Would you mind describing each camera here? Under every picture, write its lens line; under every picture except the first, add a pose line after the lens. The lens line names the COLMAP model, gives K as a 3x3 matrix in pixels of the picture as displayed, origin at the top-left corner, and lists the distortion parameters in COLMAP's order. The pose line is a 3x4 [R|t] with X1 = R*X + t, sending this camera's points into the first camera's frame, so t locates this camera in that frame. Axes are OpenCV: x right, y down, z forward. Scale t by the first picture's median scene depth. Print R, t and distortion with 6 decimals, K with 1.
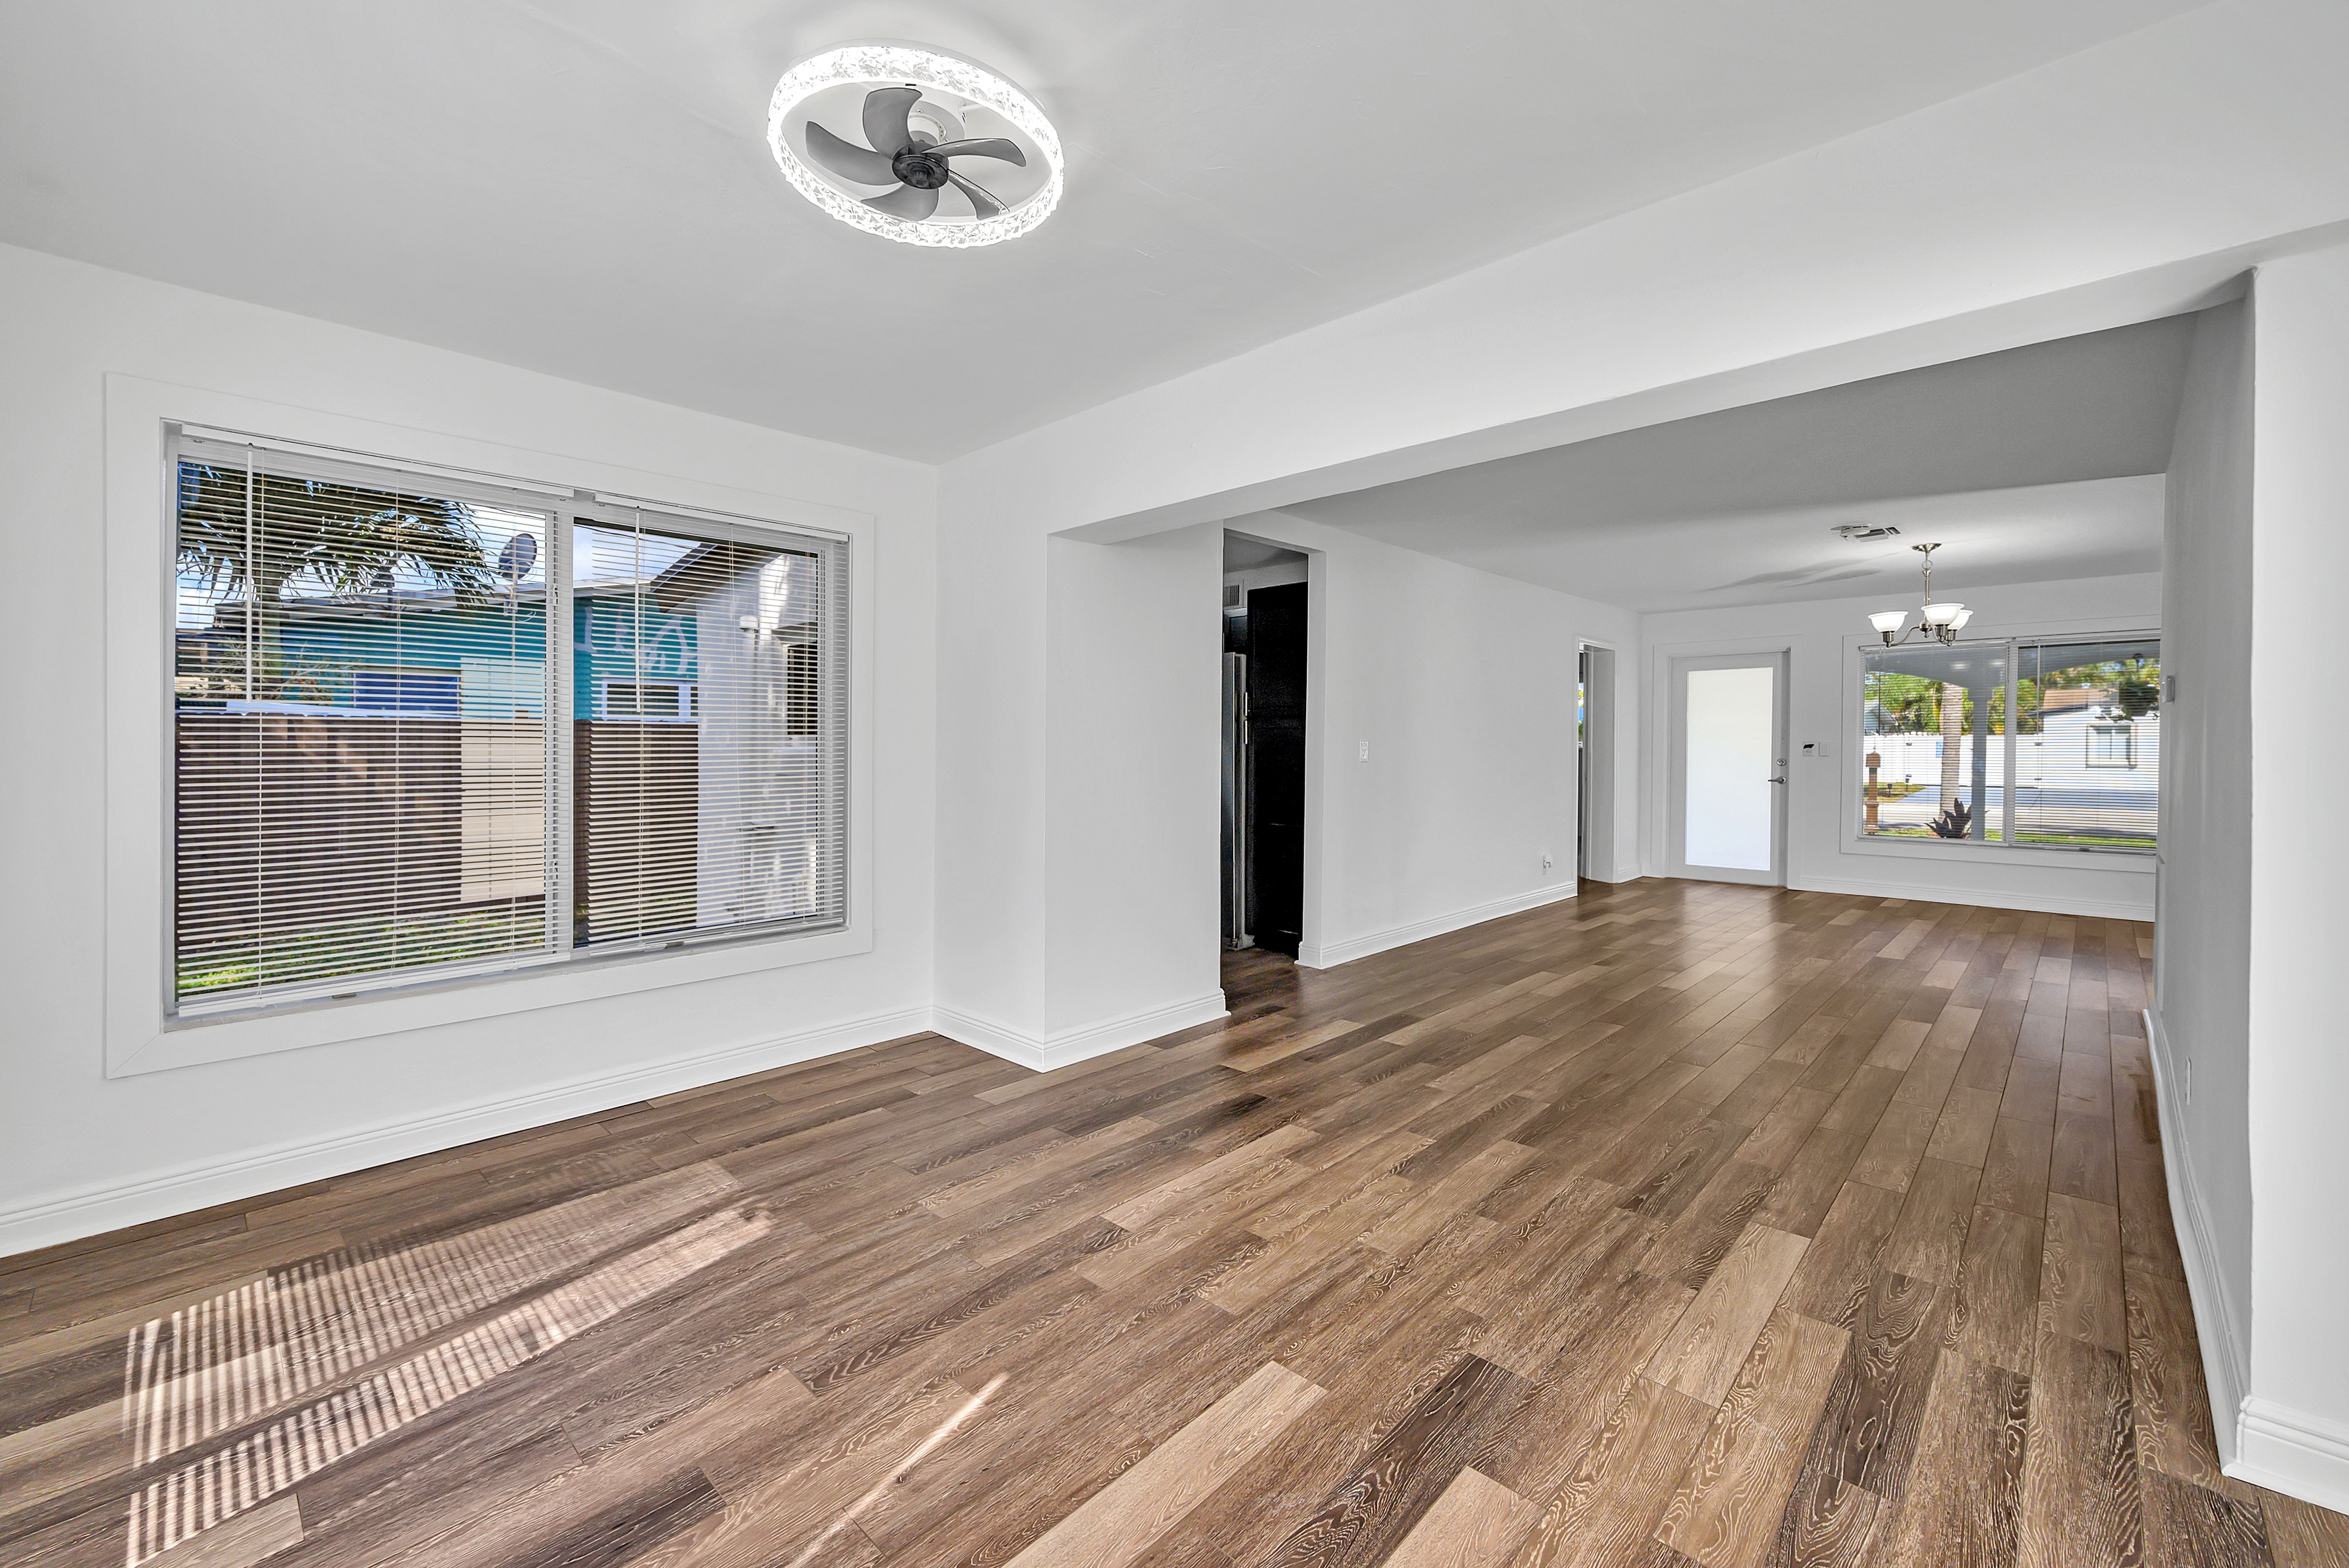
lens RADIAL K [[937.9, 0, 1175.1], [0, 937.9, 793.8], [0, 0, 1]] dist [0.002416, 0.000209]
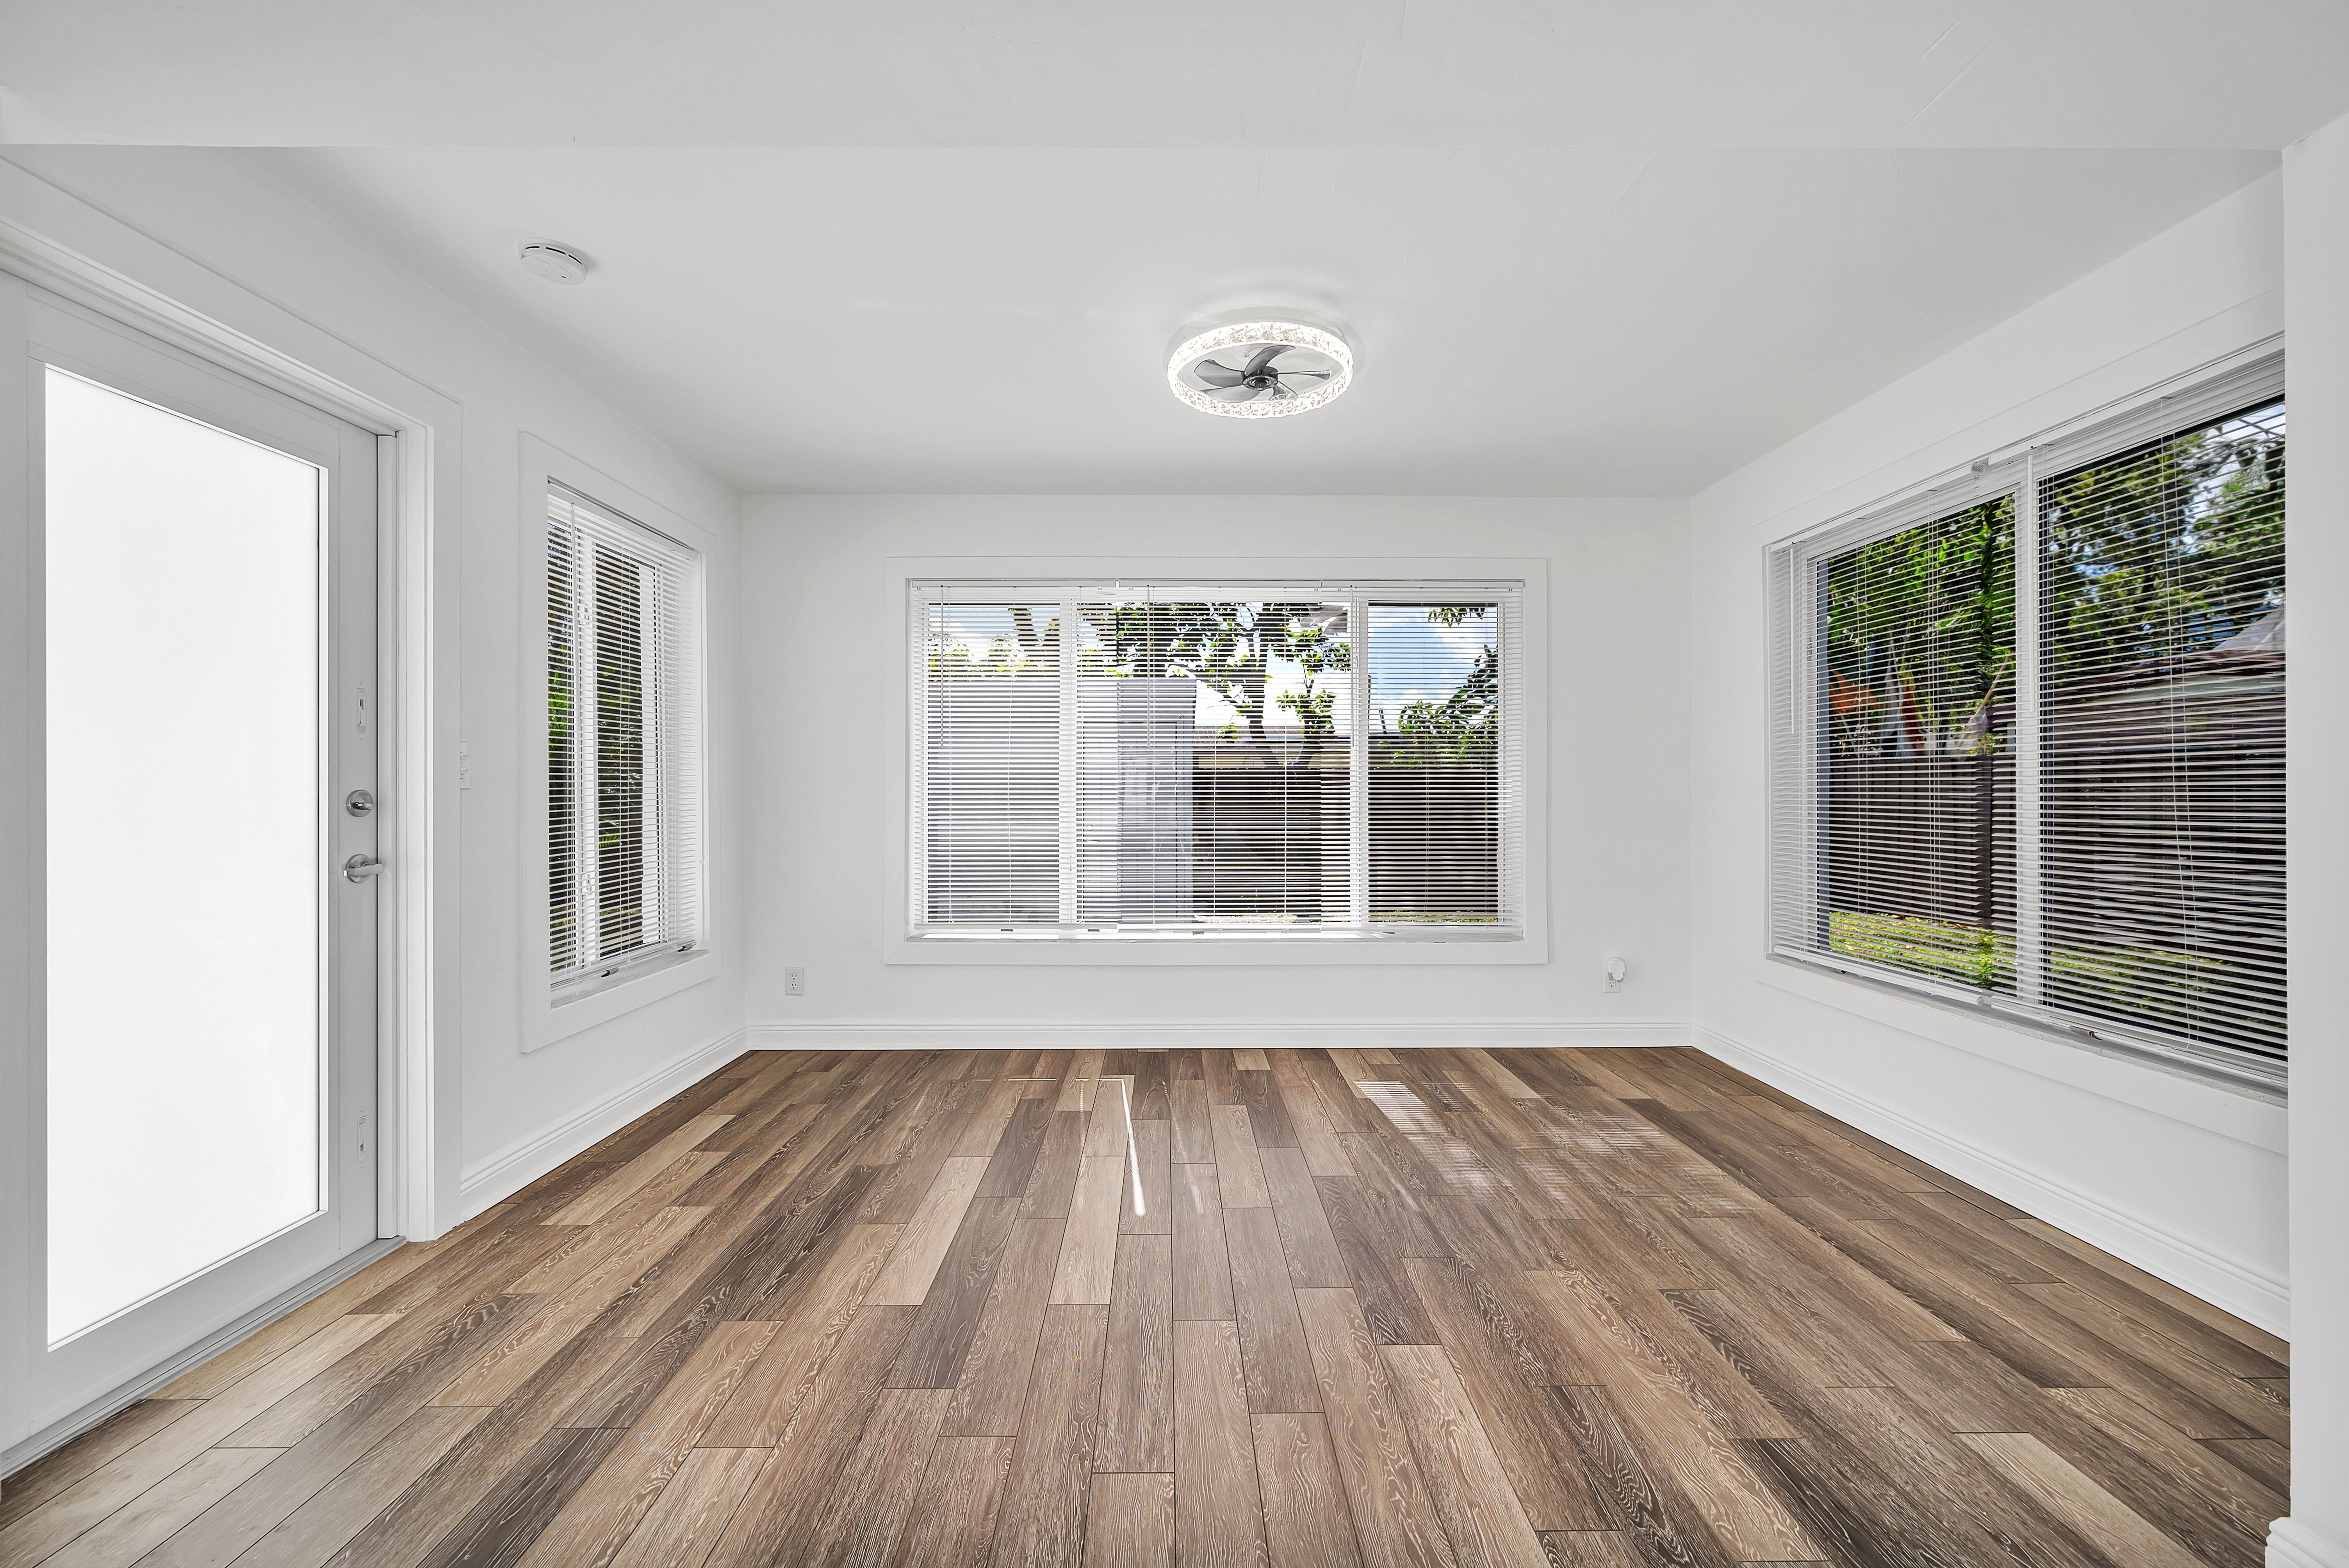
lens RADIAL K [[937.9, 0, 1175.1], [0, 937.9, 793.8], [0, 0, 1]] dist [0.002416, 0.000209]
pose [[-0.717795, 0.002824, -0.696249, 0.608983], [-0.034354, 0.998630, 0.039467, -0.031072], [0.695407, 0.052248, -0.716714, 1.355515]]
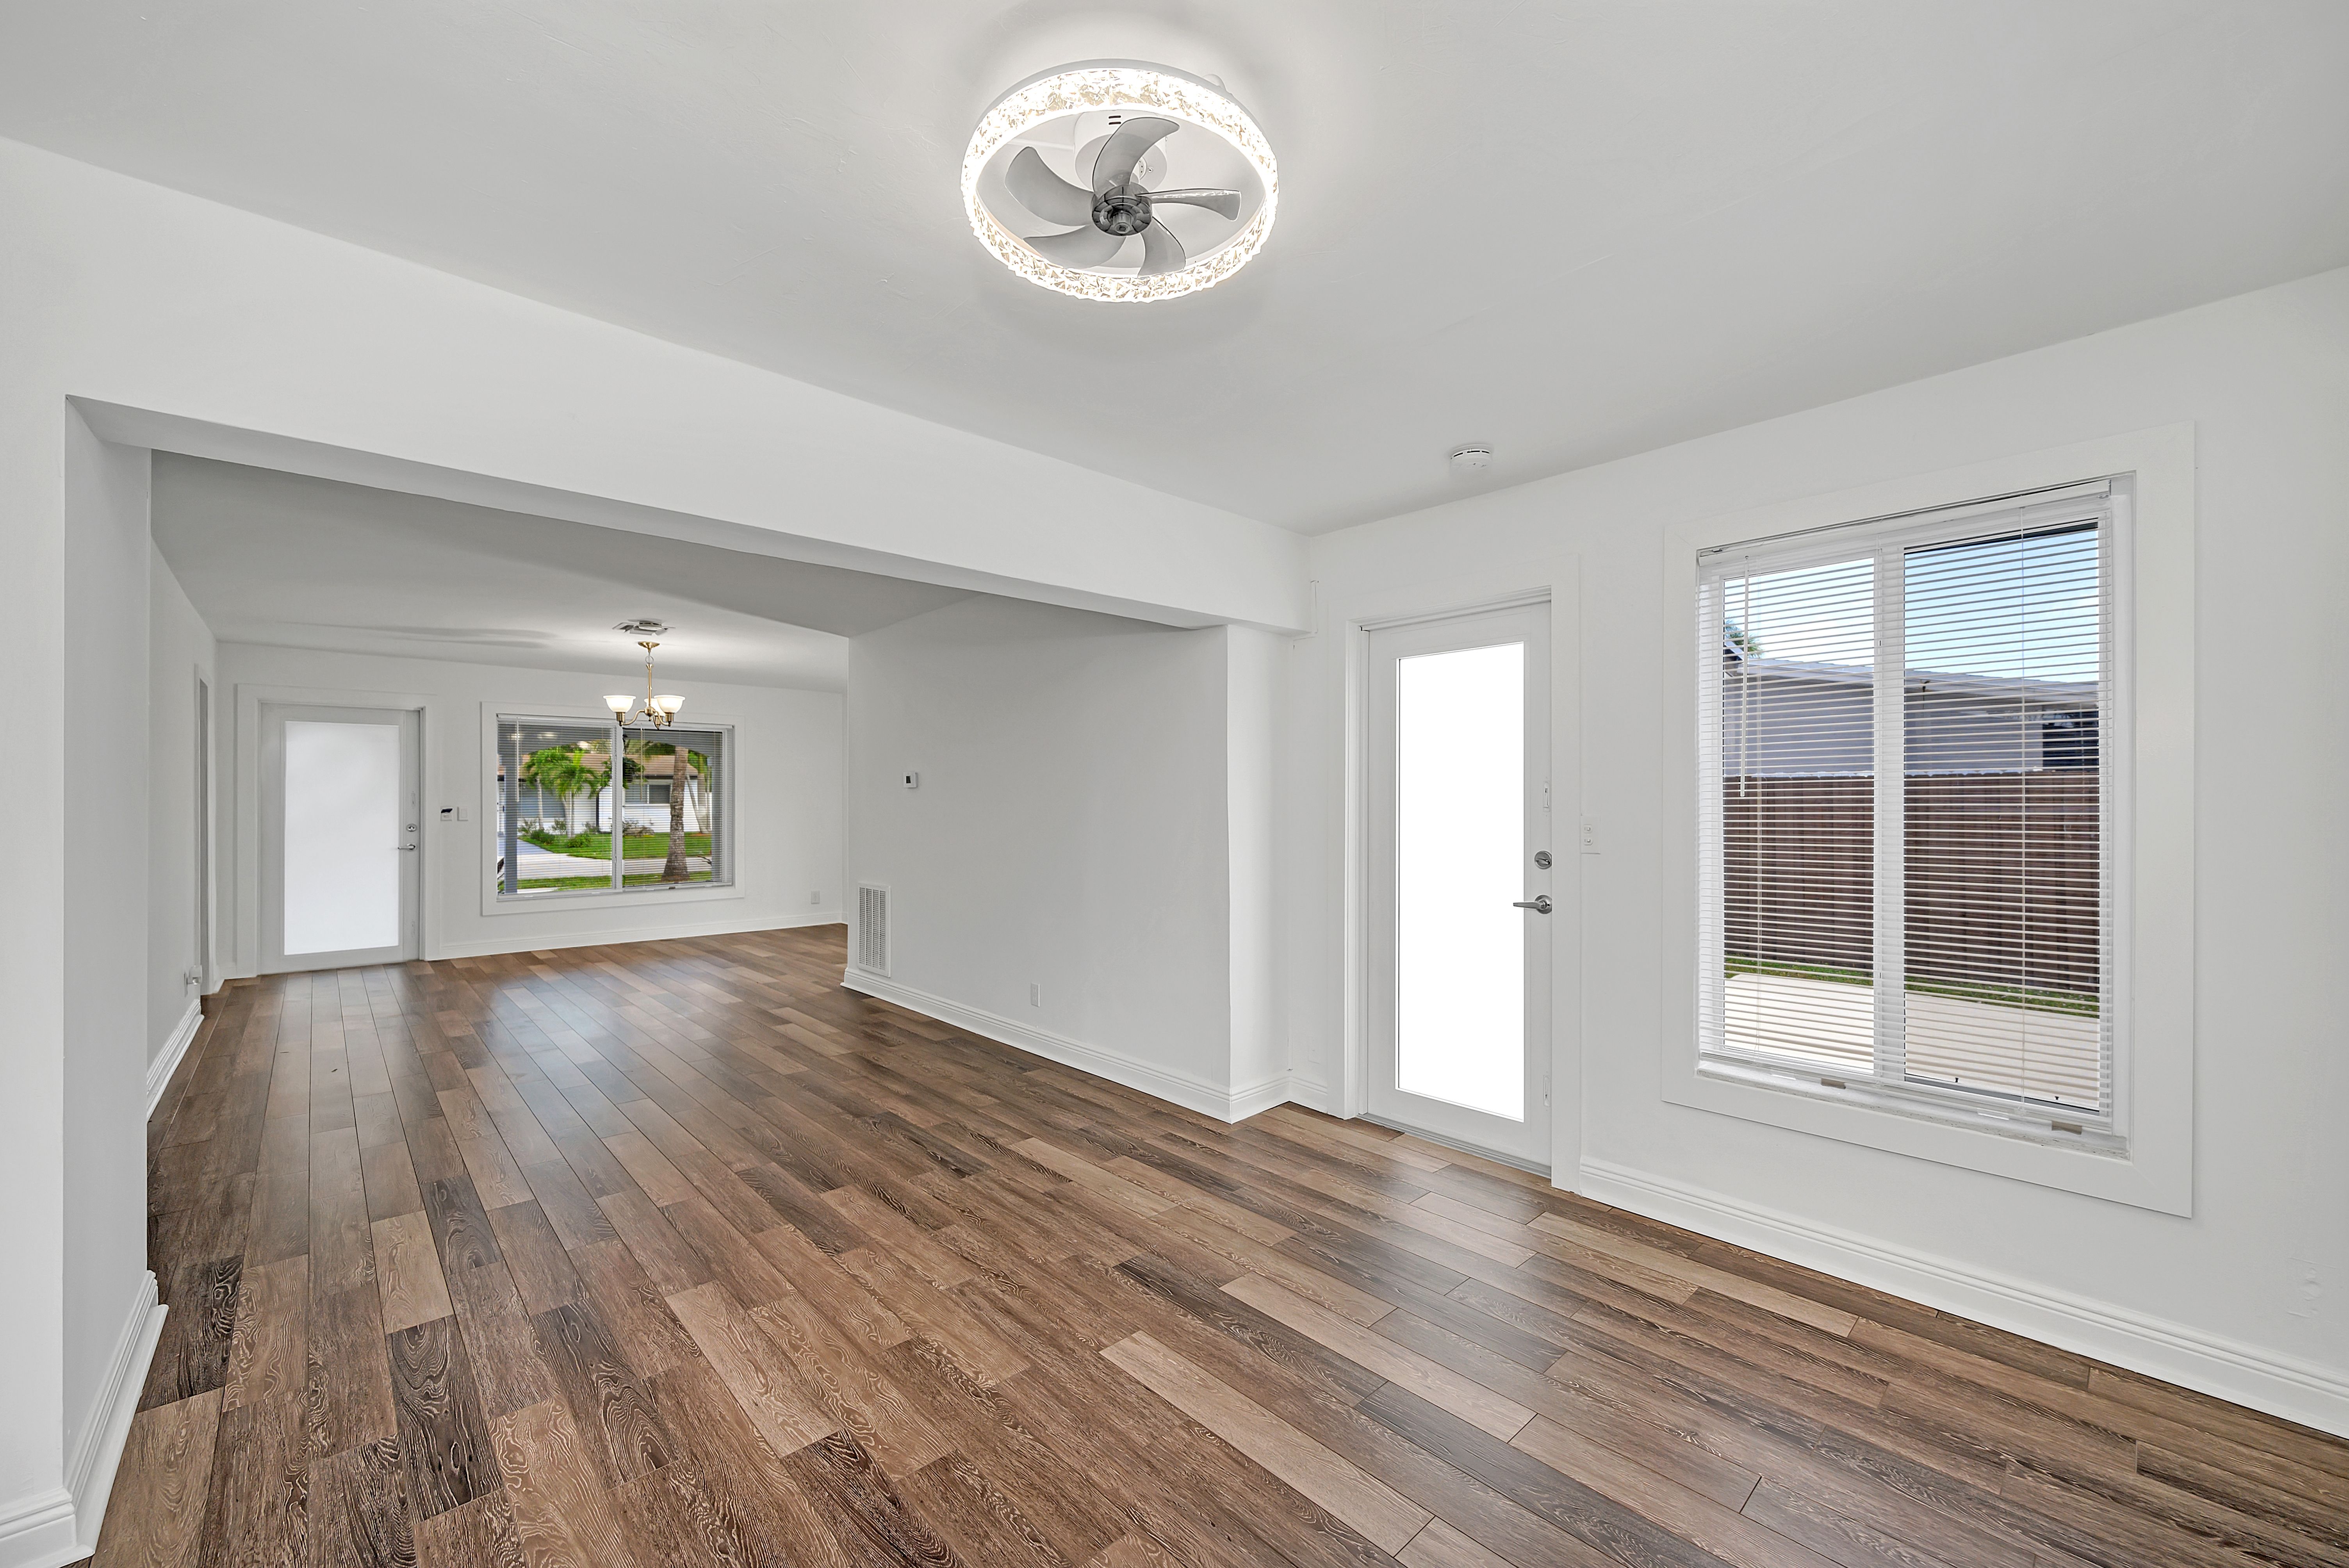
lens RADIAL K [[937.9, 0, 1175.1], [0, 937.9, 793.8], [0, 0, 1]] dist [0.002416, 0.000209]
pose [[0.064259, 0.006488, 0.997912, -0.811051], [0.050471, 0.998678, -0.009743, -0.065825], [-0.996656, 0.050991, 0.063847, 0.591392]]
